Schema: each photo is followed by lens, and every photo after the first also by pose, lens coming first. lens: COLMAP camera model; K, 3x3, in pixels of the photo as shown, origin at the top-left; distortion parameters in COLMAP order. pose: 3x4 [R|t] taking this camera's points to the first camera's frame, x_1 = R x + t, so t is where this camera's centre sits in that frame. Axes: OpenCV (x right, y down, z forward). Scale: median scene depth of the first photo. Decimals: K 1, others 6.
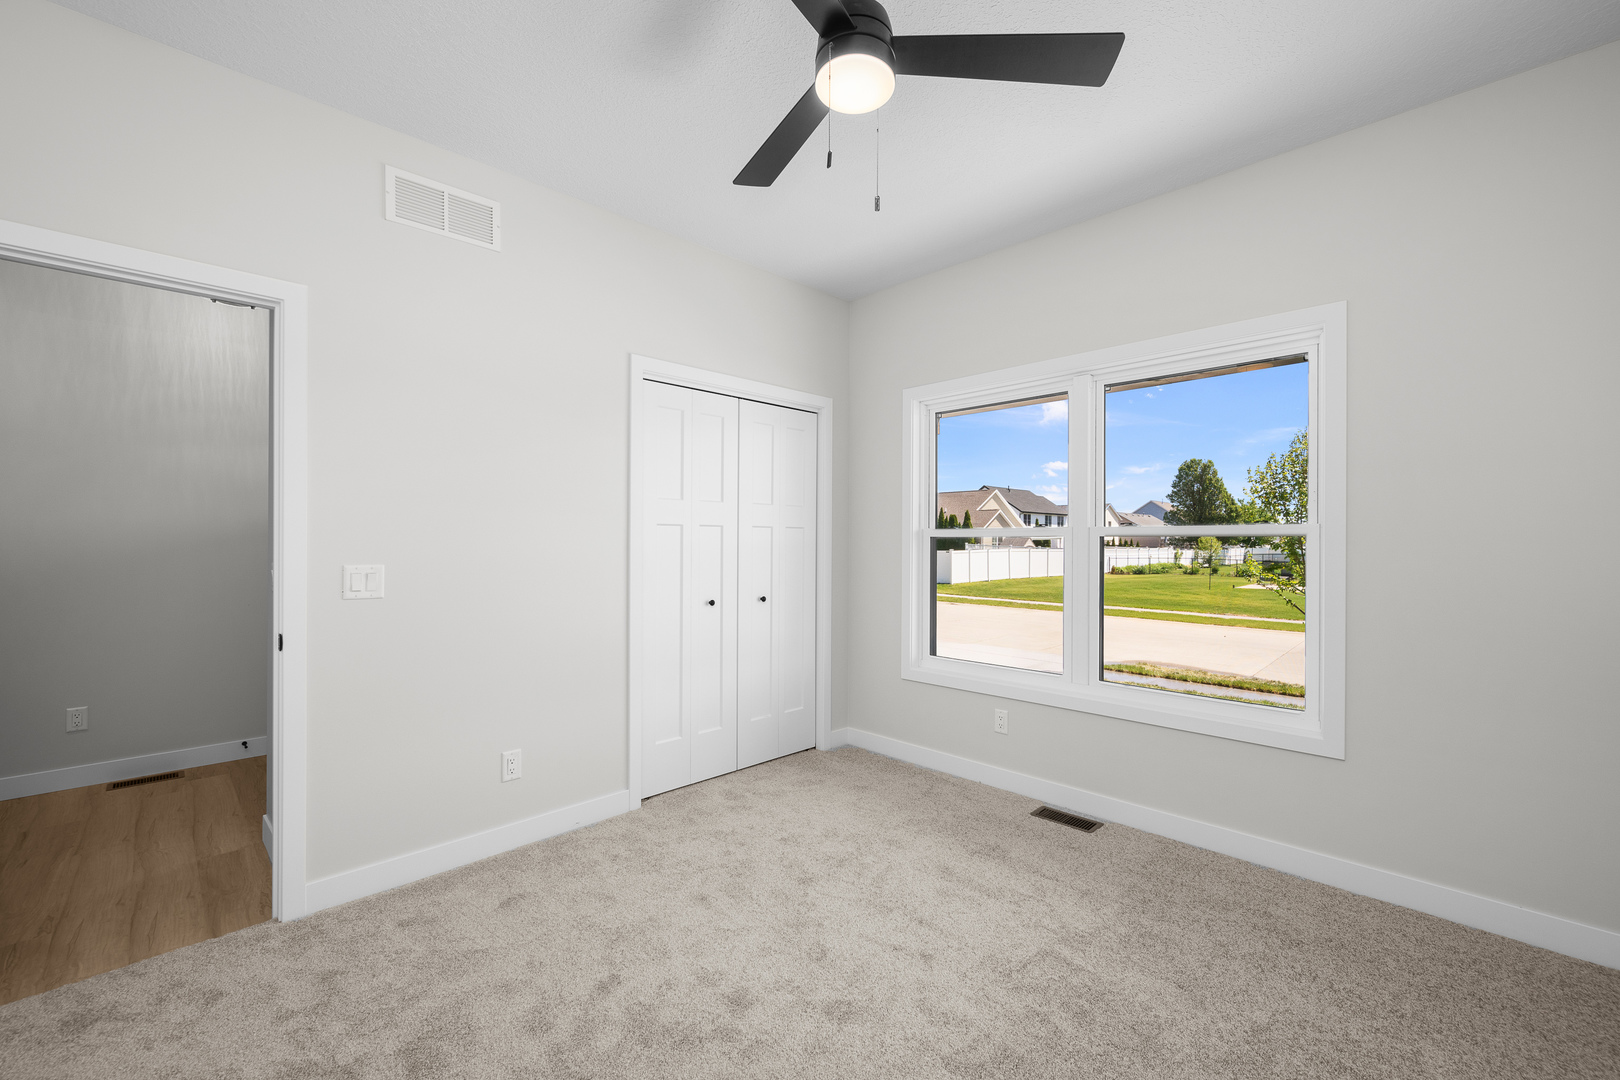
lens RADIAL K [[688.5, 0, 830.7], [0, 688.5, 529.8], [0, 0, 1]] dist [-0.000539, 0.000008]
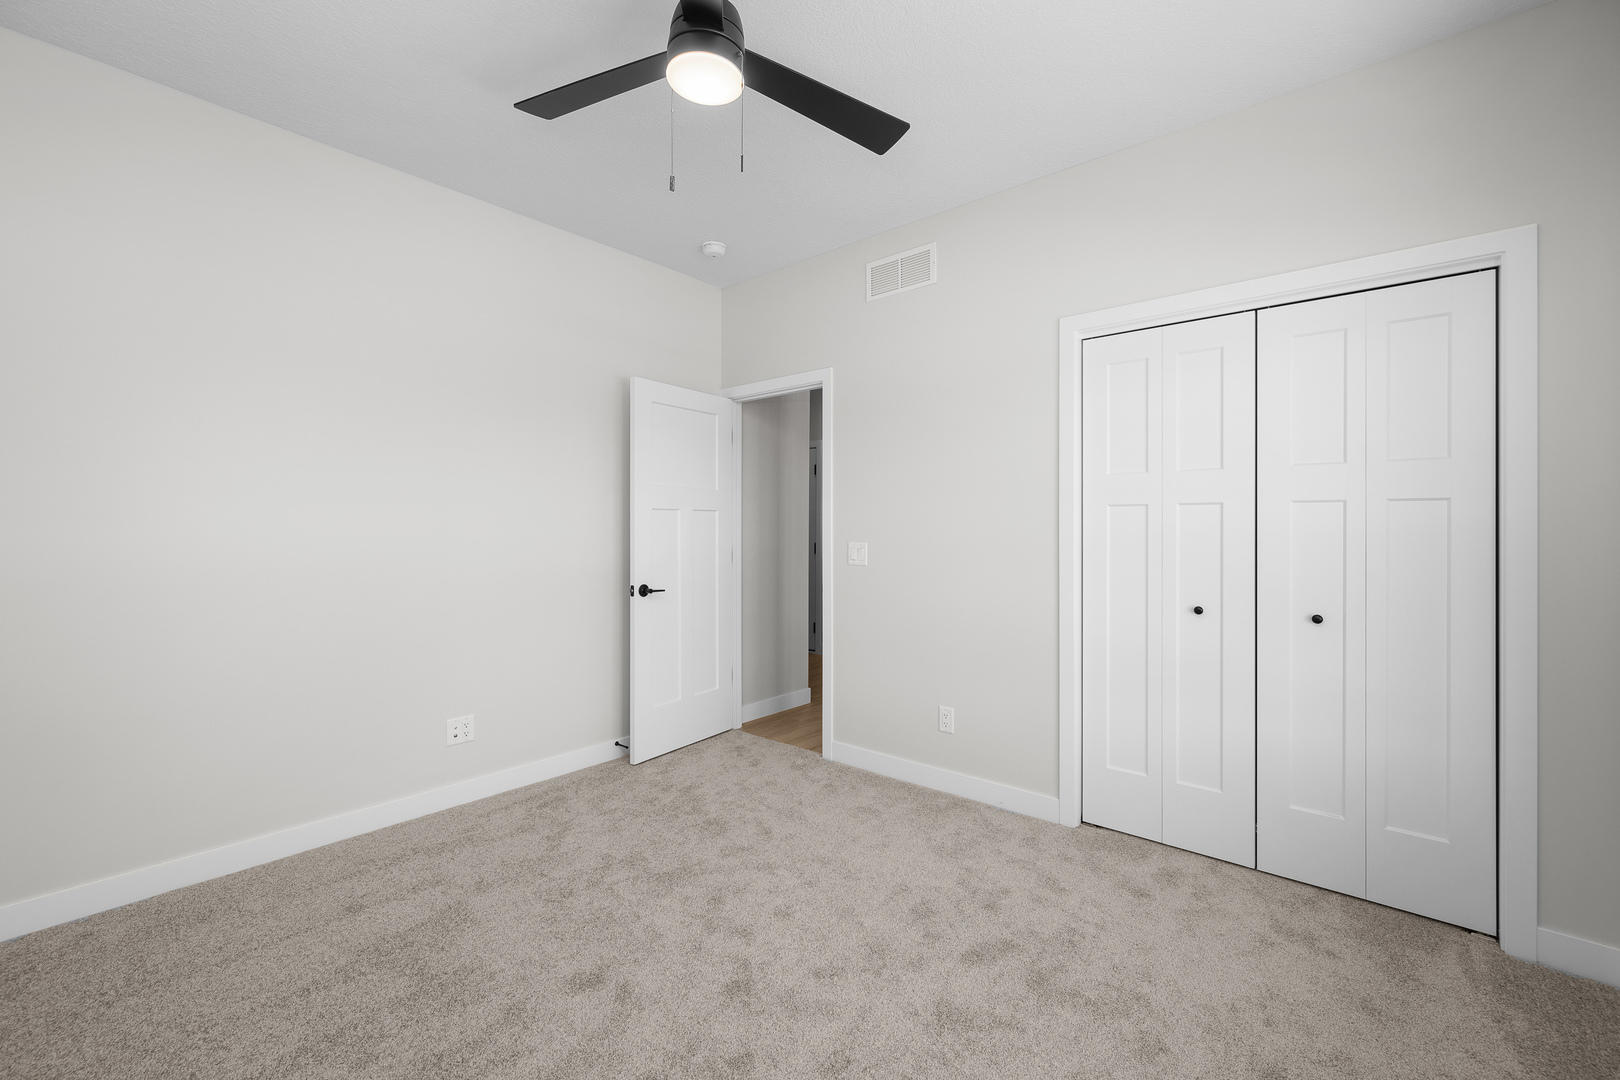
lens RADIAL K [[646.3, 0, 810.0], [0, 646.3, 540.0], [0, 0, 1]] dist [0.000891, 0.000133]
pose [[0.069123, -0.004253, -0.997599, 0.616125], [-0.001319, 0.999990, -0.004354, 0.045557], [0.997607, 0.001617, 0.069117, 0.707691]]
